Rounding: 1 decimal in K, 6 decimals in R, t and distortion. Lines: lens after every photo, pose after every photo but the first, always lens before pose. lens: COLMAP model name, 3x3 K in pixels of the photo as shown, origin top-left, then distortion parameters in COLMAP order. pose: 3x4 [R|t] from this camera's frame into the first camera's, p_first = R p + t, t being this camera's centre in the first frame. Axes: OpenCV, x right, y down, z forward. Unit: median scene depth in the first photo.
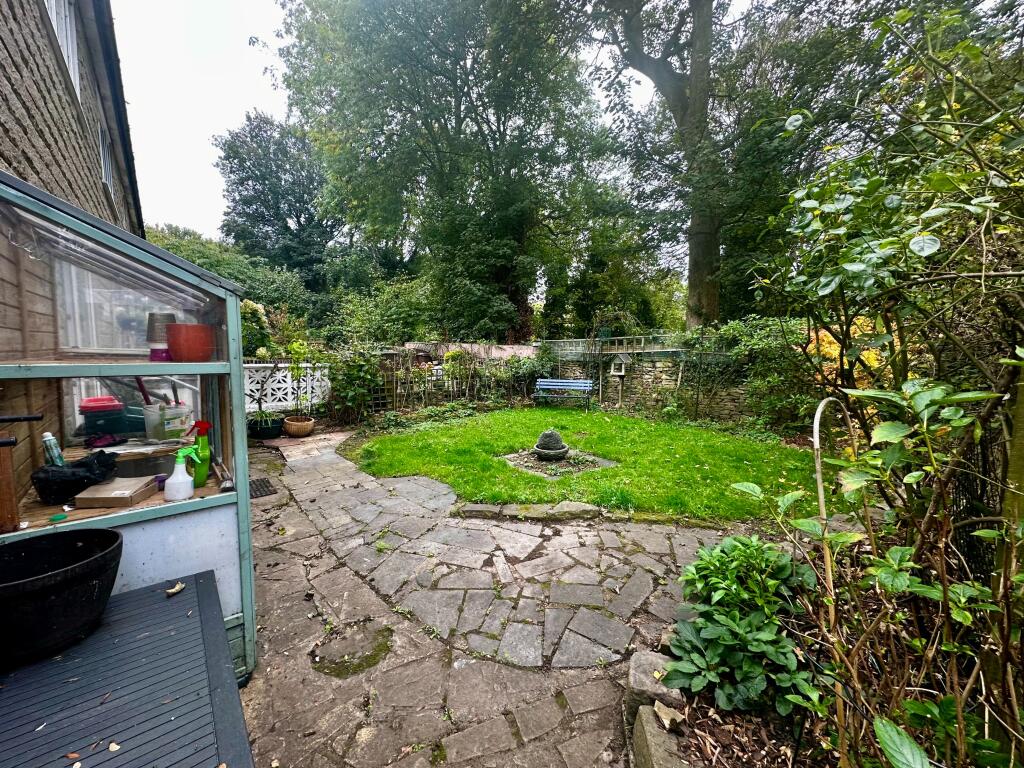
lens RADIAL K [[405.8, 0, 512.0], [0, 405.8, 384.0], [0, 0, 1]] dist [-0.000922, -0.000110]
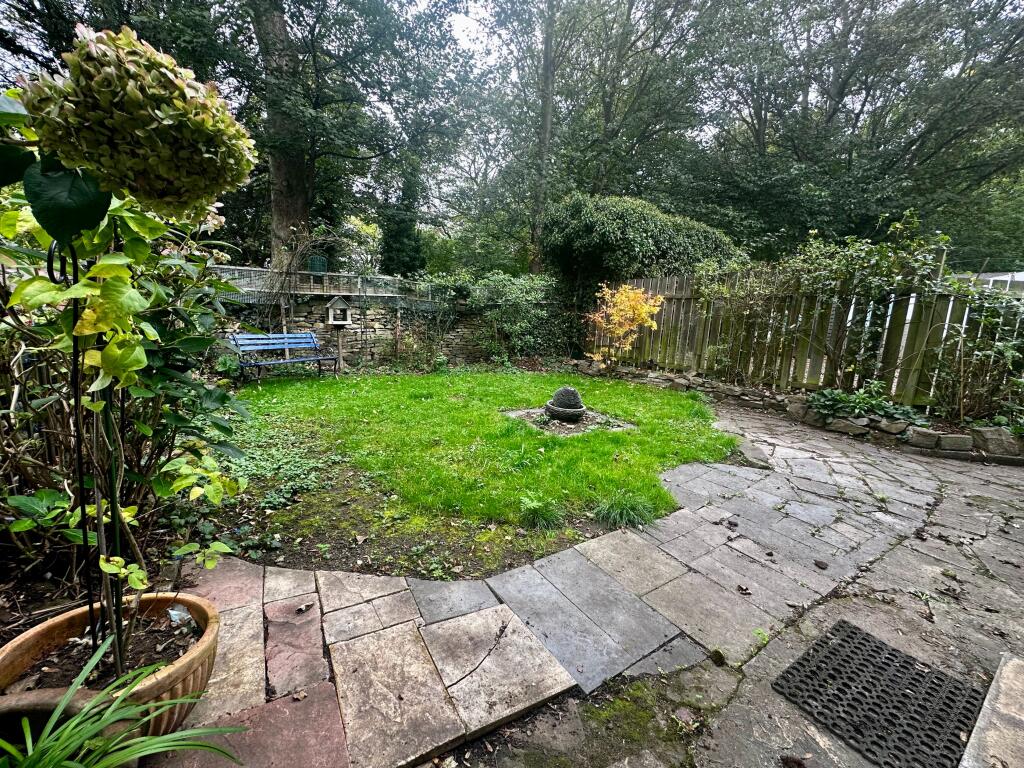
lens RADIAL K [[405.8, 0, 512.0], [0, 405.8, 384.0], [0, 0, 1]] dist [-0.000922, -0.000110]
pose [[0.128993, -0.161959, 0.978330, -0.950687], [0.039448, 0.986630, 0.158131, -0.042454], [-0.990861, 0.018196, 0.133657, 1.230365]]
